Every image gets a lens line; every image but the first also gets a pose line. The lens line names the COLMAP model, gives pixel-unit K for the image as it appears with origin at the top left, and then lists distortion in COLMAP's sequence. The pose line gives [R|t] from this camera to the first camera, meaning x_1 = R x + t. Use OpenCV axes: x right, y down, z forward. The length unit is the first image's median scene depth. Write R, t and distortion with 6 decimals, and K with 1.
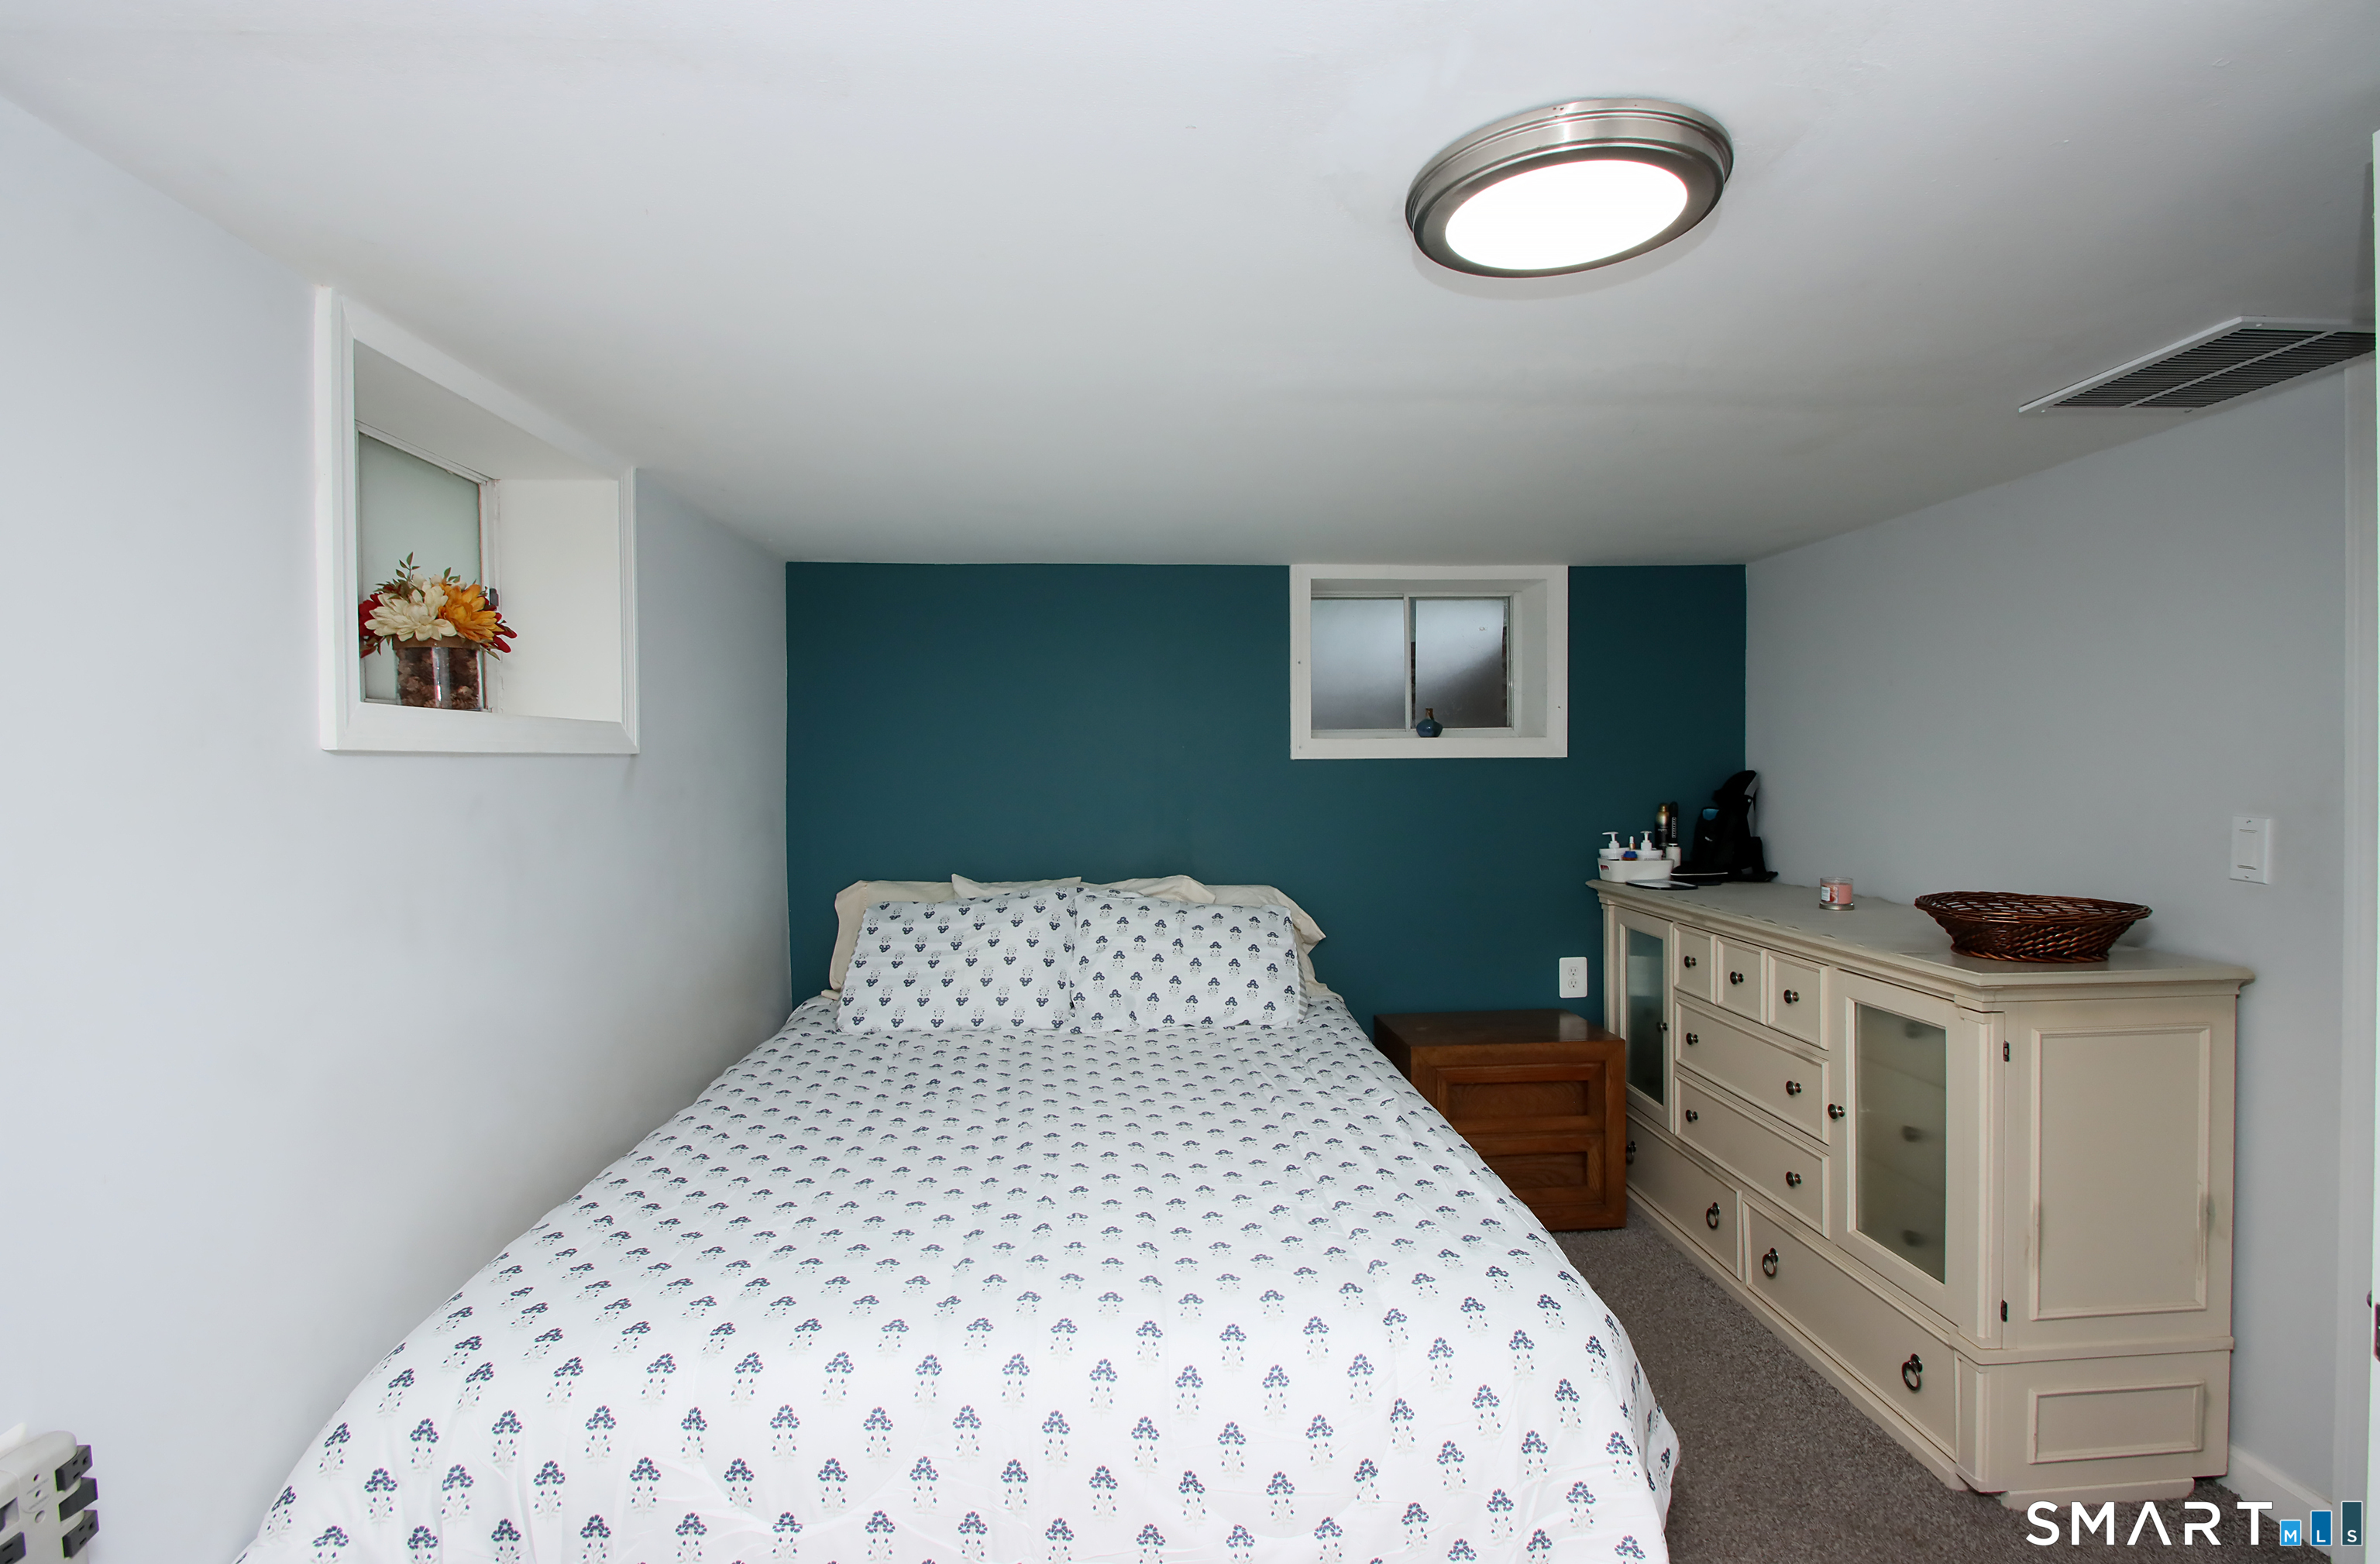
lens RADIAL K [[1109.9, 0, 1199.9], [0, 1109.9, 783.1], [0, 0, 1]] dist [0.031519, -0.020522]
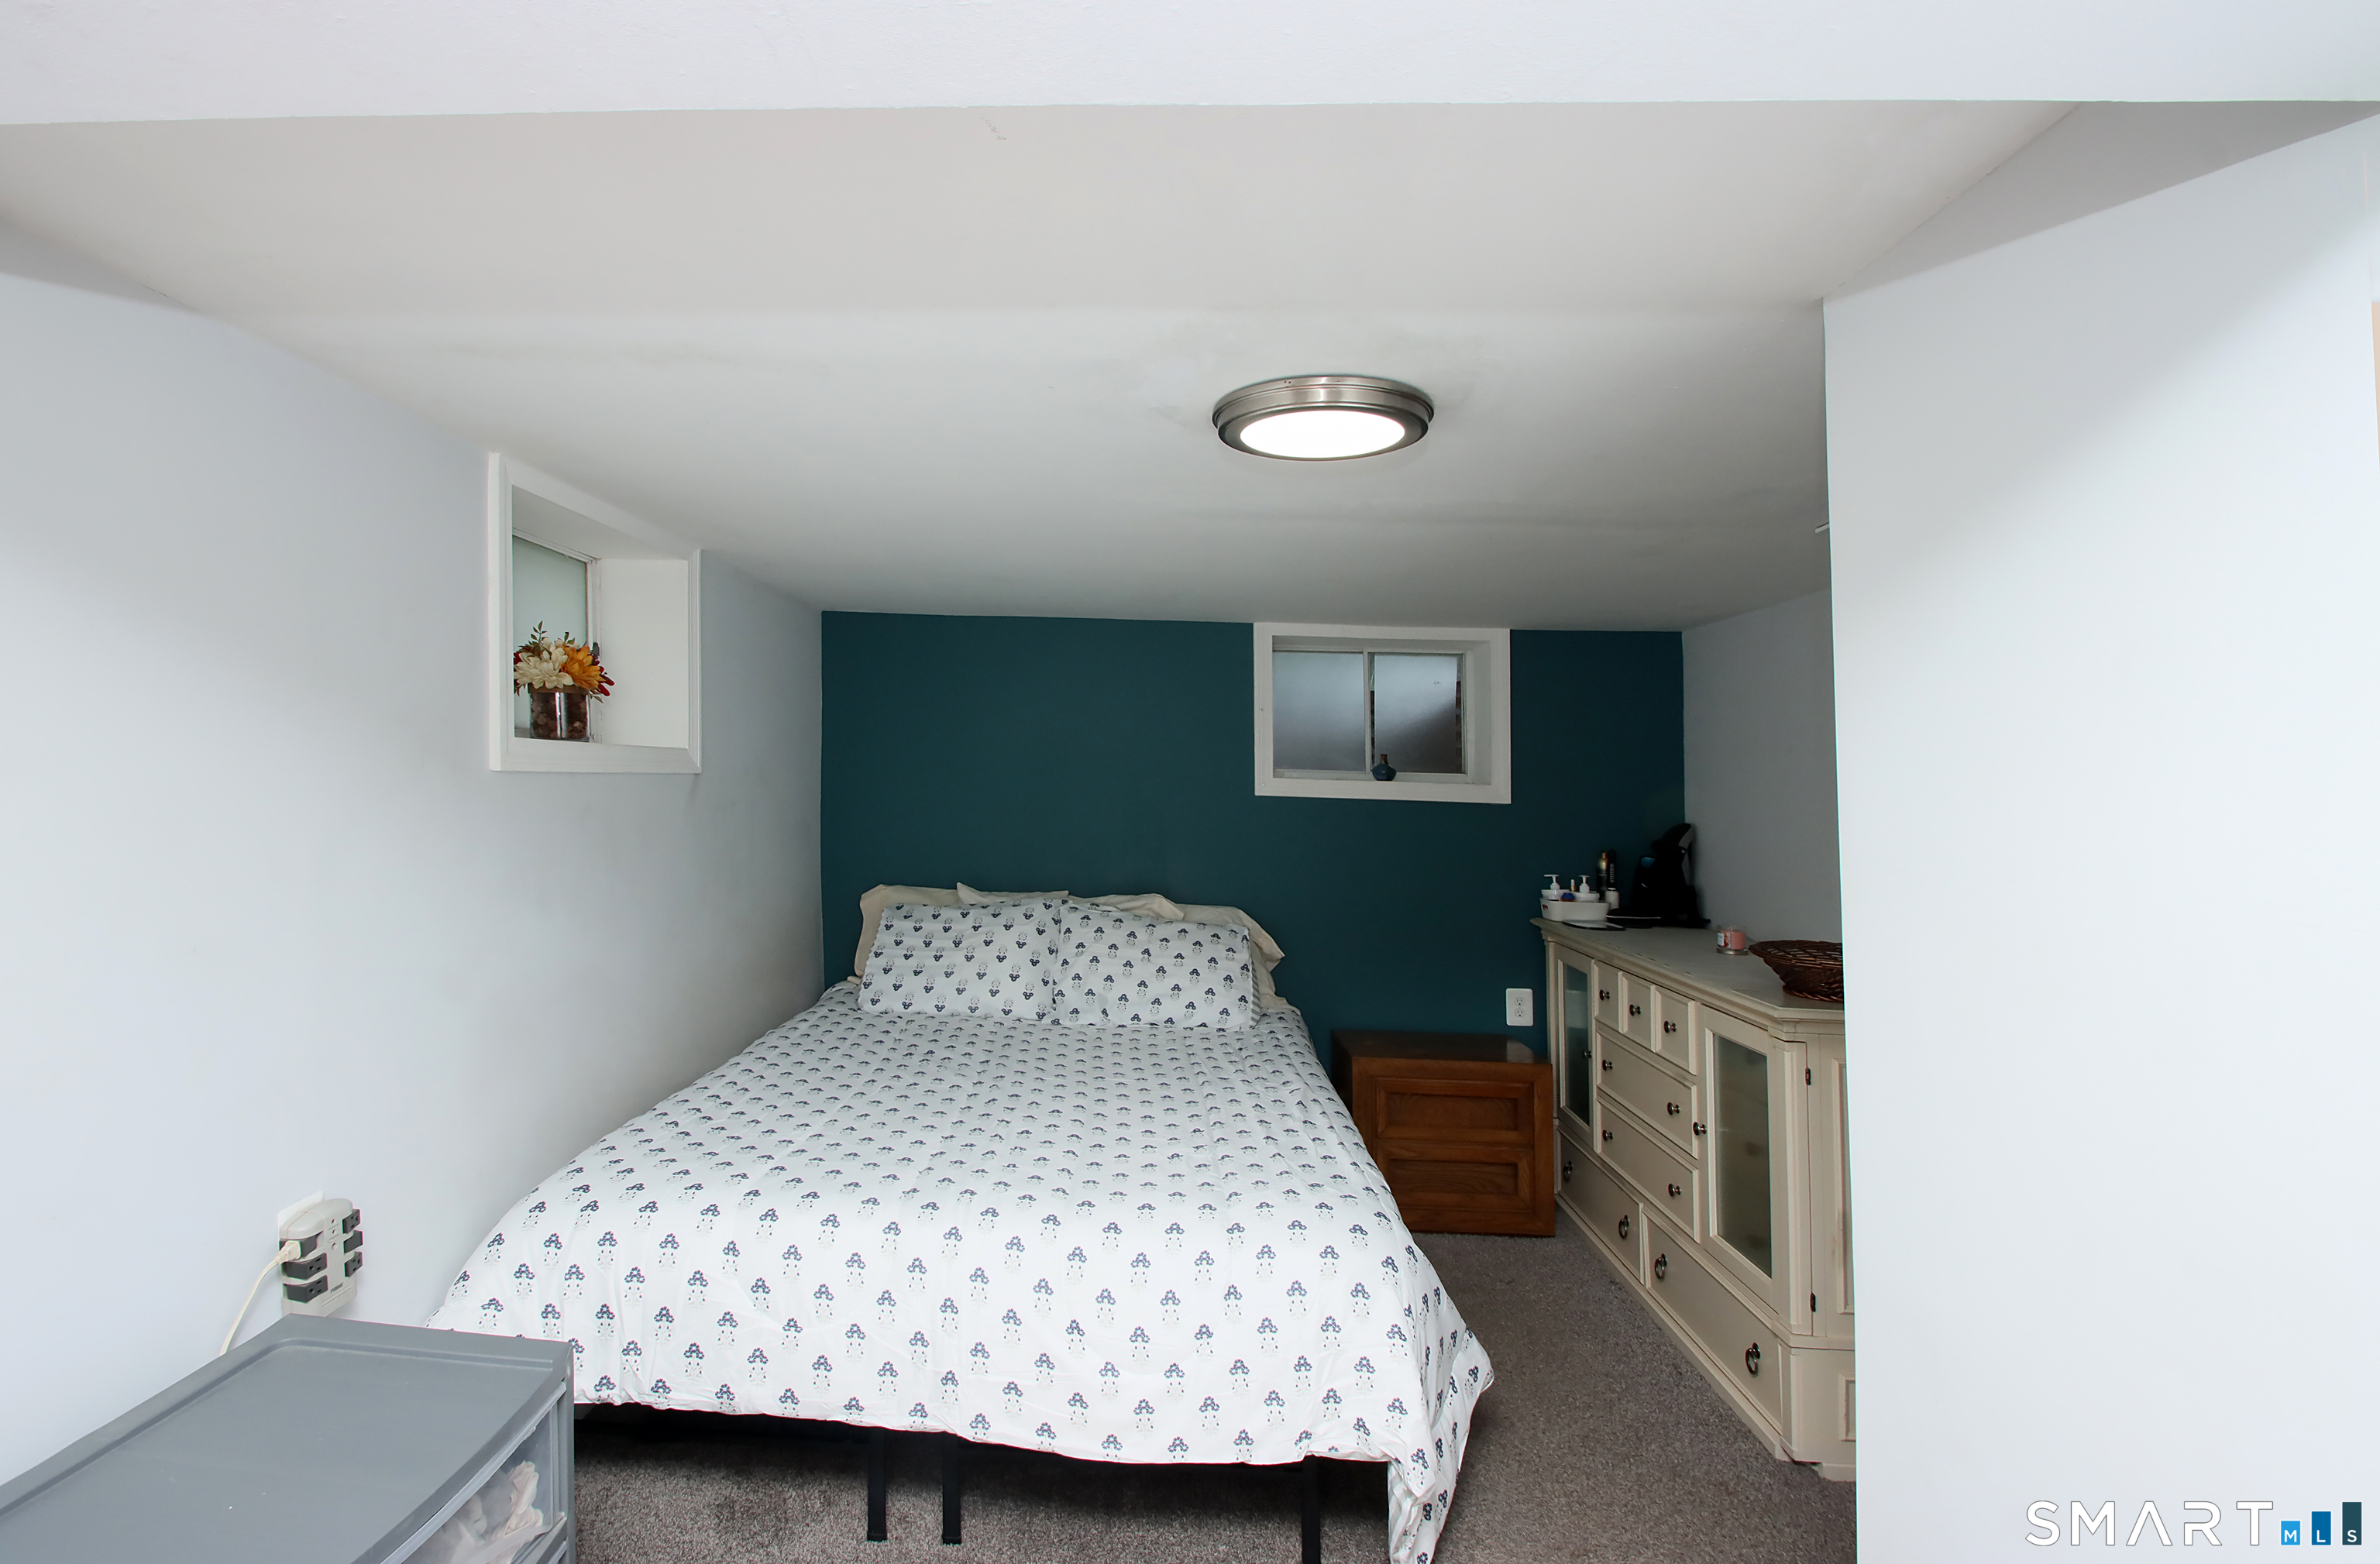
lens RADIAL K [[1235.1, 0, 1152.1], [0, 1235.1, 892.5], [0, 0, 1]] dist [0.038981, 0.000276]
pose [[0.991930, 0.051327, -0.115935, 0.147304], [-0.042292, 0.995970, 0.079092, -0.020849], [0.119527, -0.073551, 0.990103, -0.287978]]
